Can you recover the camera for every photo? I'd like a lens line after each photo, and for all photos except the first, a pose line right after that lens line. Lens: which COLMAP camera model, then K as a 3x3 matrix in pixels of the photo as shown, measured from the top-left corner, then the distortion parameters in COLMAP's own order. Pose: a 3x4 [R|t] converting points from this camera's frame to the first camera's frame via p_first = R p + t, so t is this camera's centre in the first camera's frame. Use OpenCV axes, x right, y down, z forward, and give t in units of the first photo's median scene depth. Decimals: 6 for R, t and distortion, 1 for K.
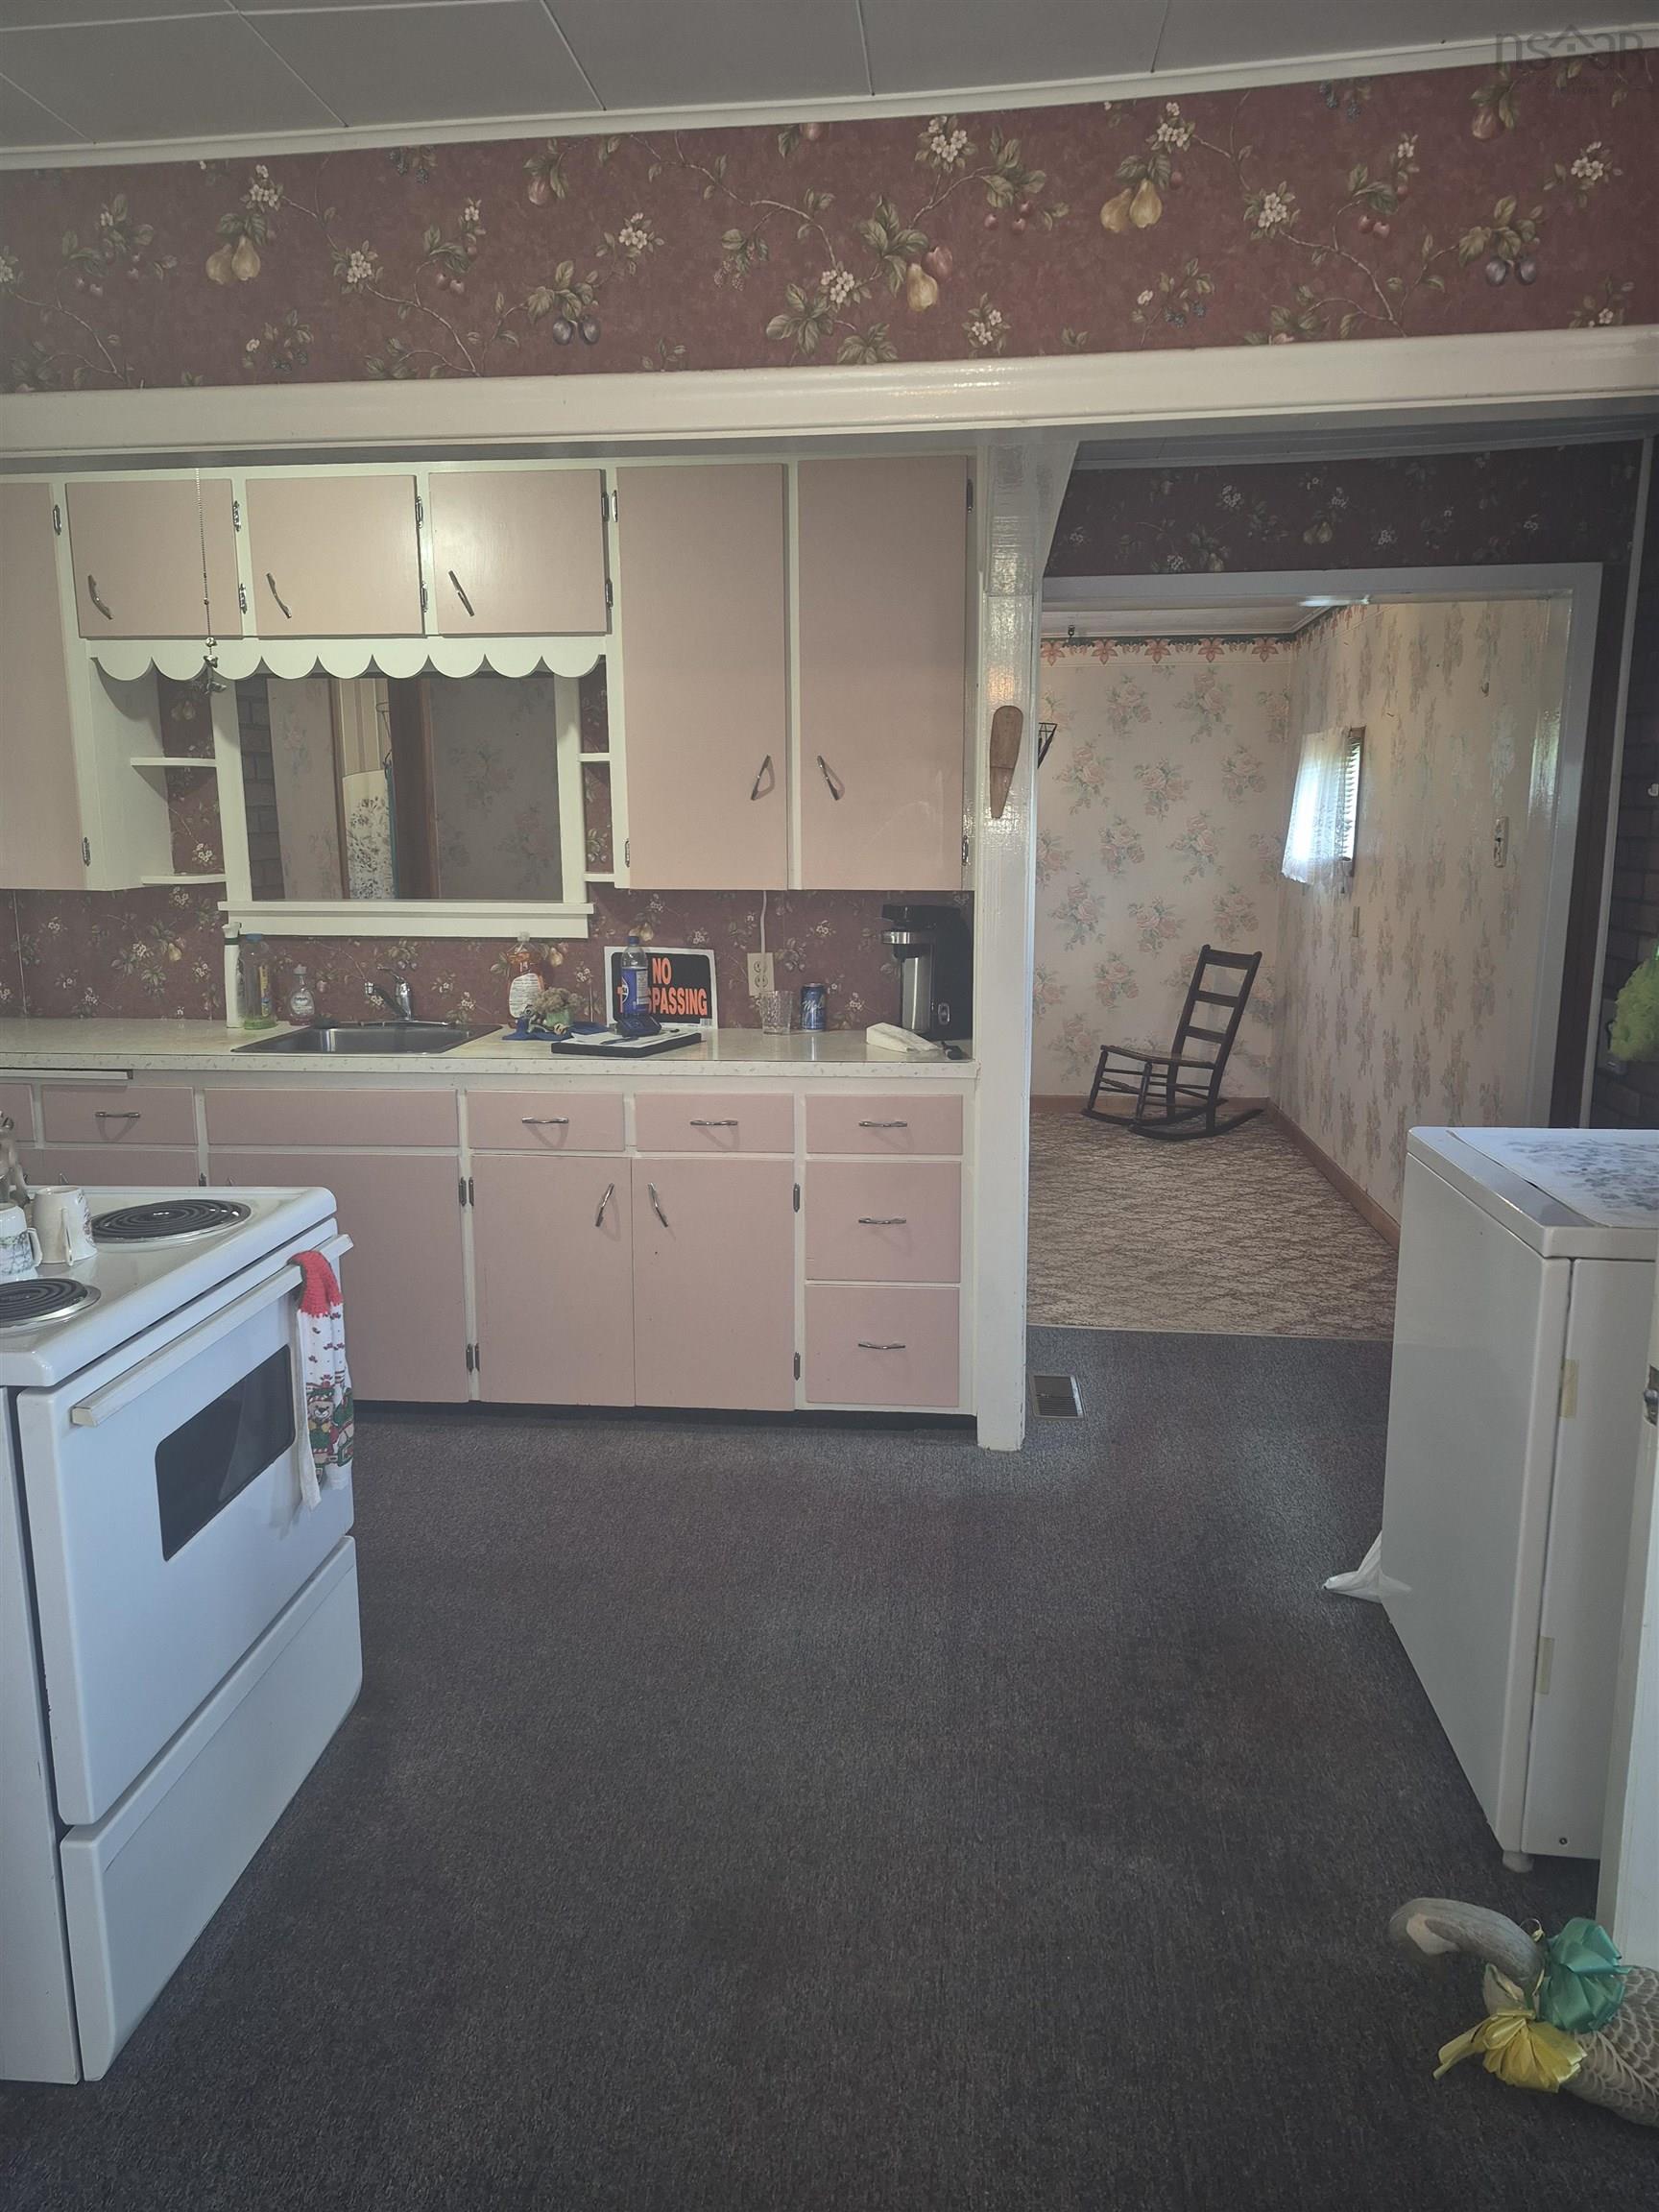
lens RADIAL K [[1537.8, 0, 844.6], [0, 1537.8, 1101.1], [0, 0, 1]] dist [0.091393, -0.095949]
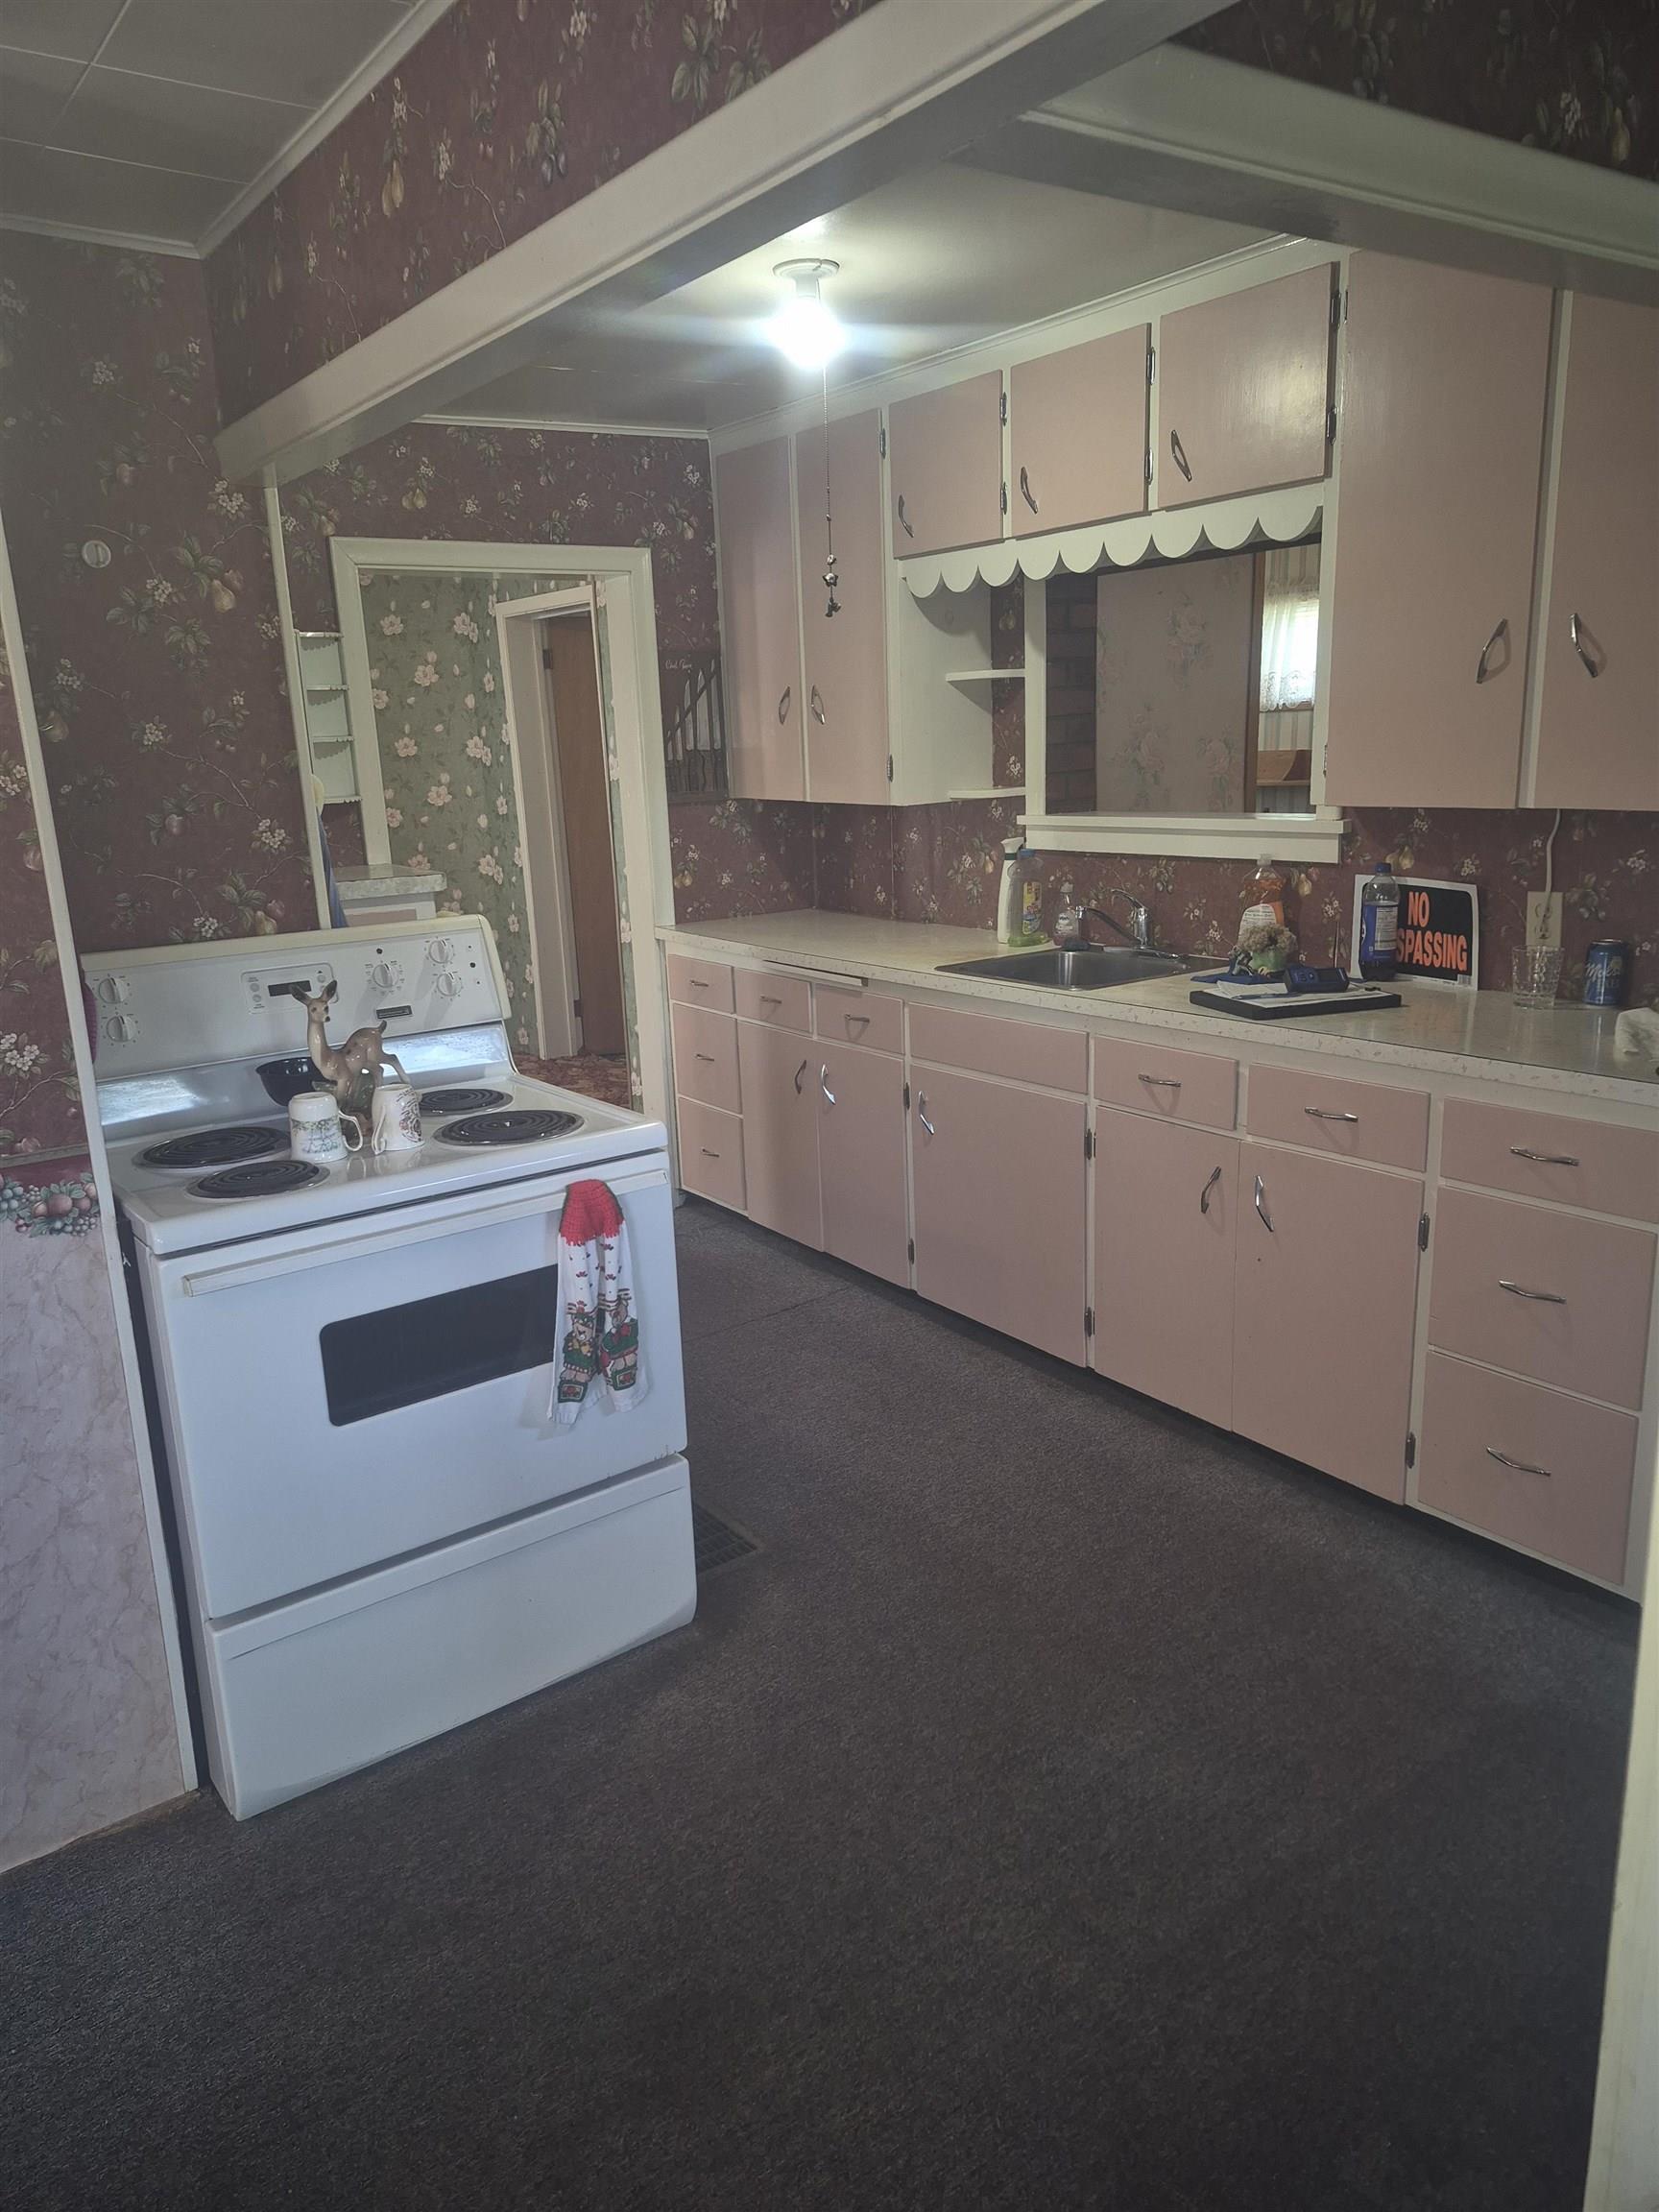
lens RADIAL K [[1537.8, 0, 831.6], [0, 1537.8, 1126.1], [0, 0, 1]] dist [0.091393, -0.095949]
pose [[0.643433, 0.166766, -0.747117, 0.299816], [-0.098341, 0.985902, 0.135372, -0.054158], [0.759160, -0.013631, 0.650762, 0.263235]]
